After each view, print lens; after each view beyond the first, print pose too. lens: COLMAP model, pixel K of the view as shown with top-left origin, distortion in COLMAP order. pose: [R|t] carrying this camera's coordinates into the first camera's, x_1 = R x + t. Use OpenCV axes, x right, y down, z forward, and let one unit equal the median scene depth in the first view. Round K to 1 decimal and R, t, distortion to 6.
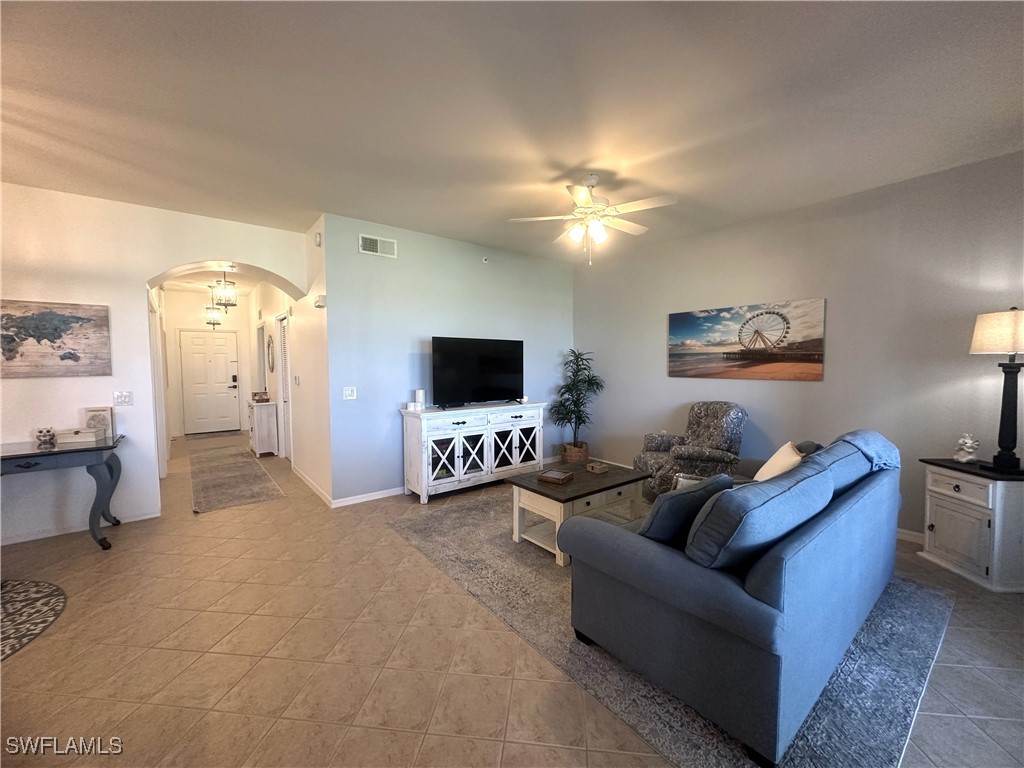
lens RADIAL K [[408.7, 0, 514.4], [0, 408.7, 383.8], [0, 0, 1]] dist [-0.004783, 0.000342]
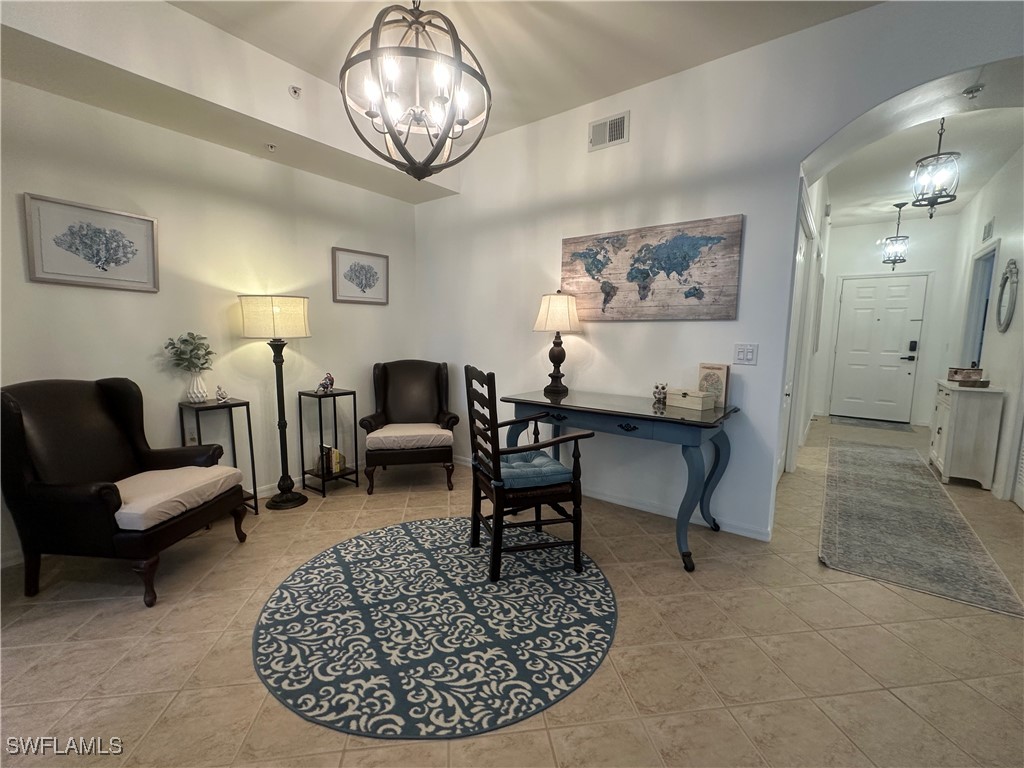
lens RADIAL K [[433.9, 0, 512.5], [0, 433.9, 385.5], [0, 0, 1]] dist [-0.001411, 0.000997]
pose [[0.240173, 0.125452, -0.962590, -0.337254], [-0.064495, 0.991485, 0.113125, 0.029324], [0.968585, 0.034913, 0.246219, 0.427458]]
